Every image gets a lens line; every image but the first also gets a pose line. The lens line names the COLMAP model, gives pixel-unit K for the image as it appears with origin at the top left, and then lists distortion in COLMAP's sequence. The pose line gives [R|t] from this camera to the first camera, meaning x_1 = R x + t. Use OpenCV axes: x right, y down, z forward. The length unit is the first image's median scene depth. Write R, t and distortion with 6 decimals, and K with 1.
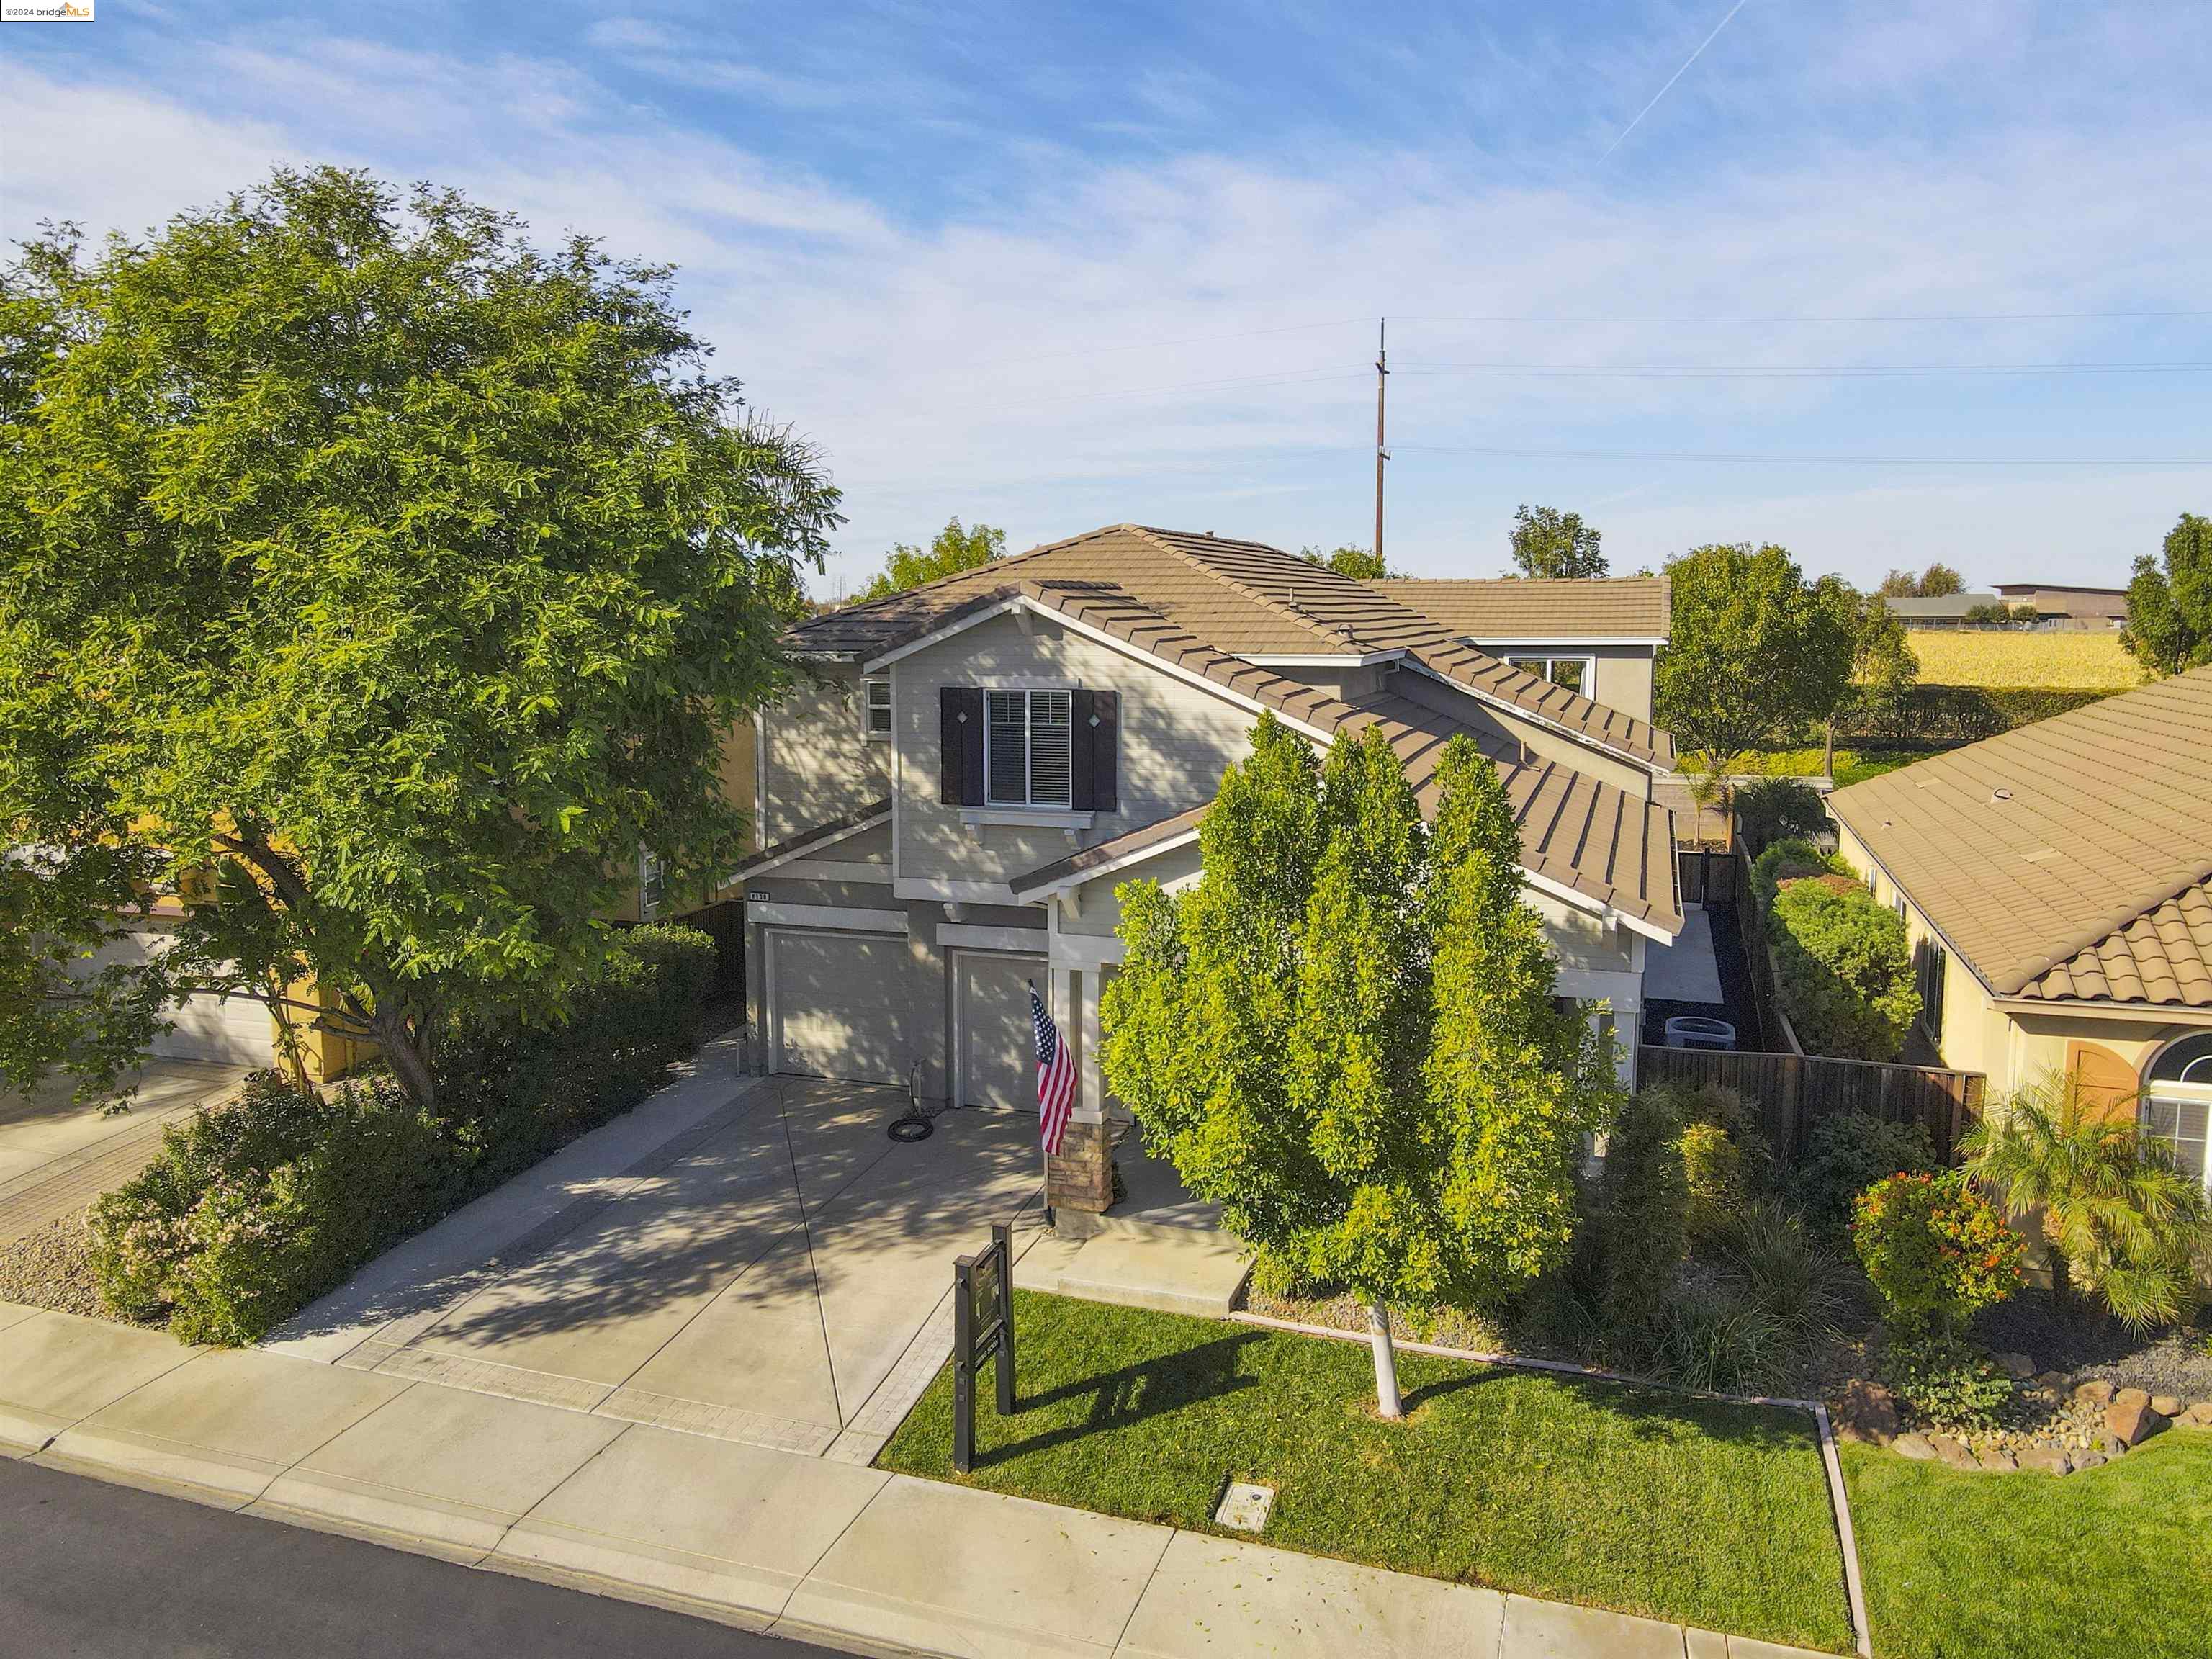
lens RADIAL K [[1597.9, 0, 1106.0], [0, 1597.9, 829.5], [0, 0, 1]] dist [0.004692, 0.003284]
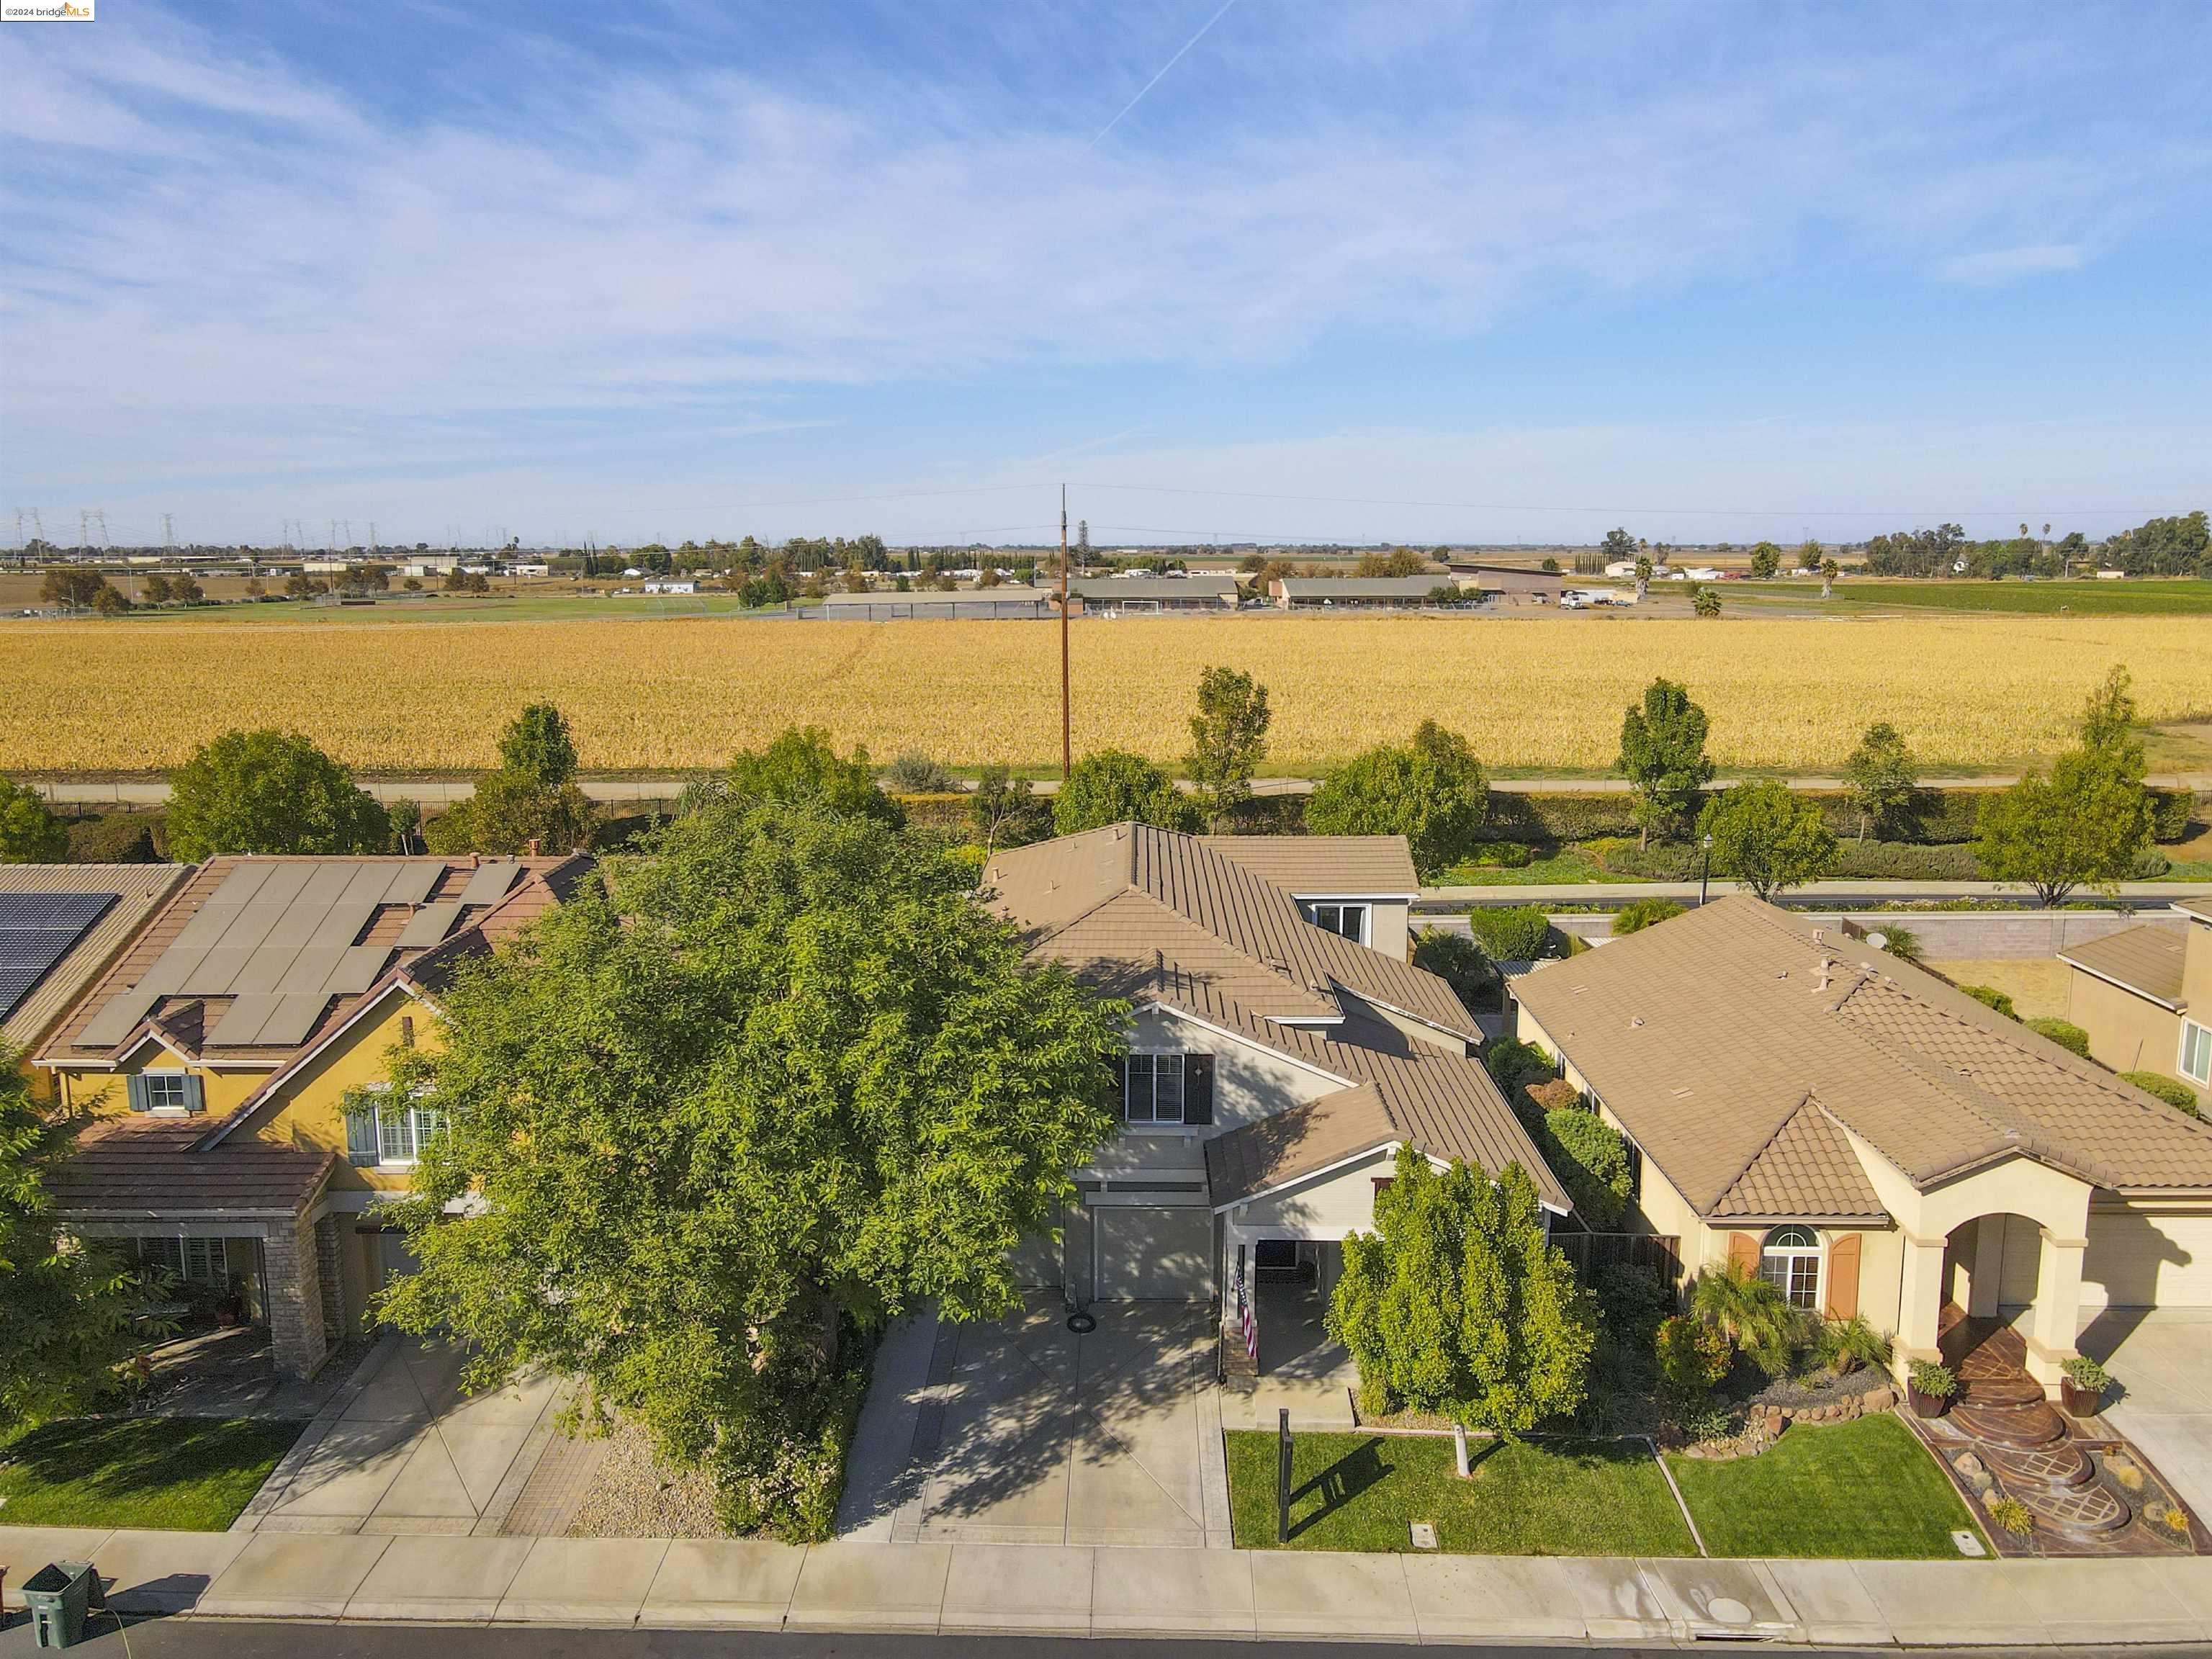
lens RADIAL K [[1597.9, 0, 1106.0], [0, 1597.9, 829.5], [0, 0, 1]] dist [0.004692, 0.003284]
pose [[0.954369, -0.050115, 0.294396, -0.728341], [0.040198, 0.998405, 0.039646, -0.491162], [-0.295913, -0.026003, 0.954861, -0.693322]]
